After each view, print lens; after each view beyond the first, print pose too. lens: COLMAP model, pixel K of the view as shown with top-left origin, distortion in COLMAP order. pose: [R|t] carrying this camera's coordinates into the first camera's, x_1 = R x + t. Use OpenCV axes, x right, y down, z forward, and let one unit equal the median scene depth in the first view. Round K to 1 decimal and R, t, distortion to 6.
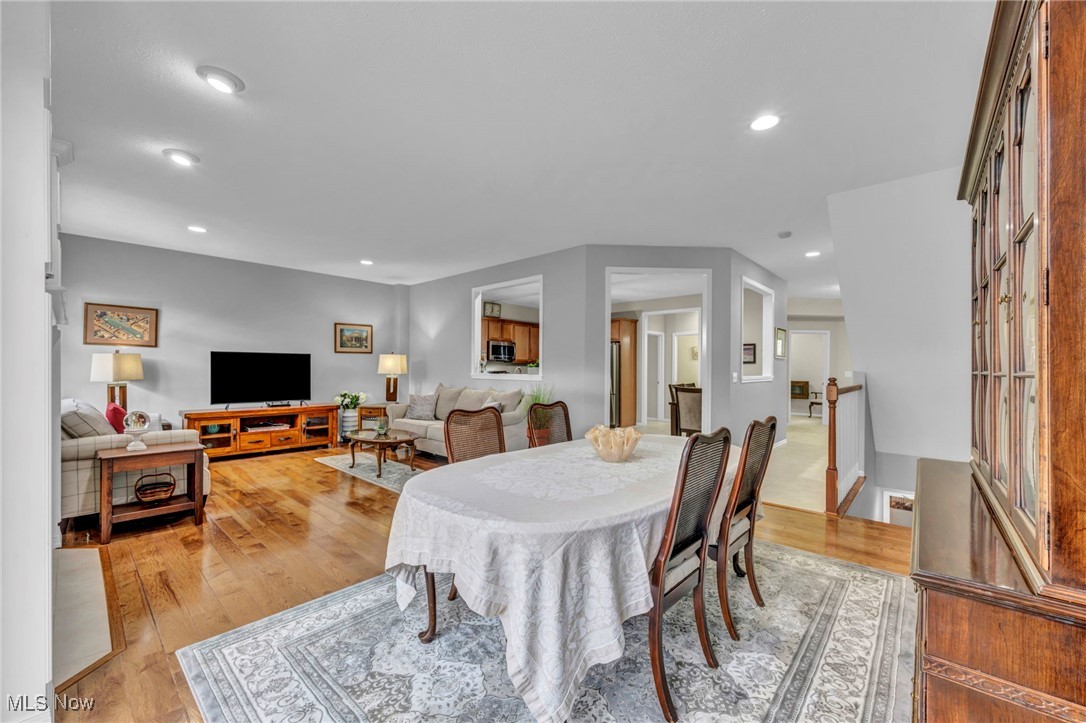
lens RADIAL K [[431.4, 0, 545.8], [0, 431.4, 367.8], [0, 0, 1]] dist [-0.001223, -0.000048]
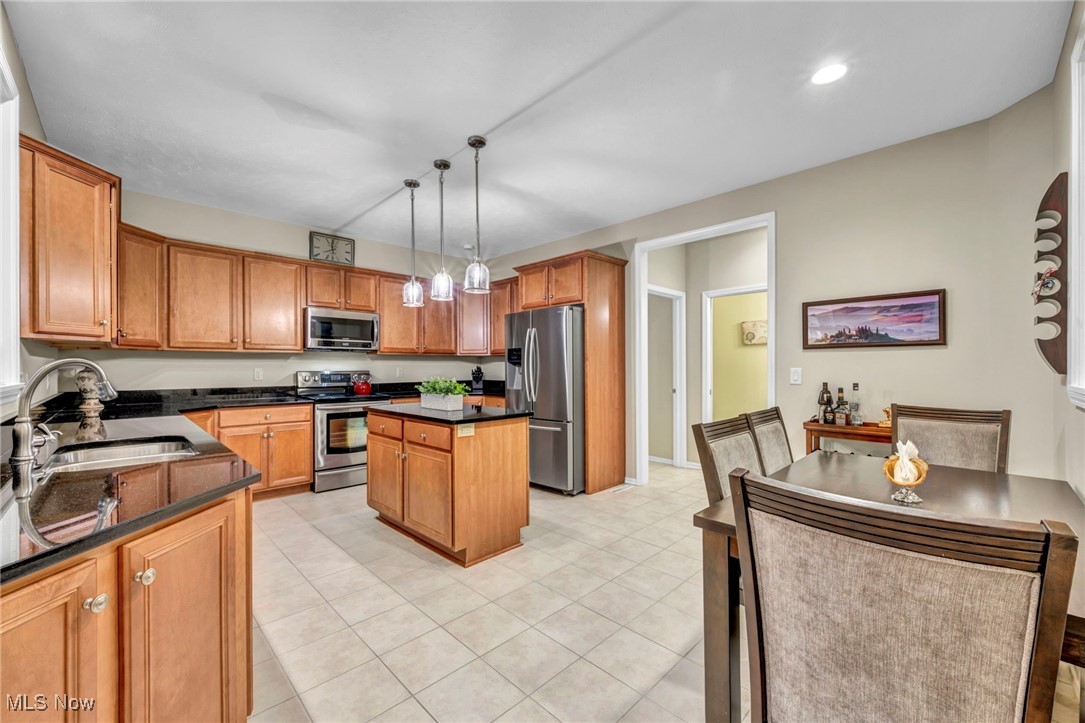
lens RADIAL K [[431.0, 0, 538.4], [0, 431.0, 366.1], [0, 0, 1]] dist [-0.001223, -0.000048]
pose [[0.997368, -0.007054, -0.072156, 0.150514], [0.006874, 0.999973, -0.002736, 0.004250], [0.072173, 0.002233, 0.997390, 0.523309]]
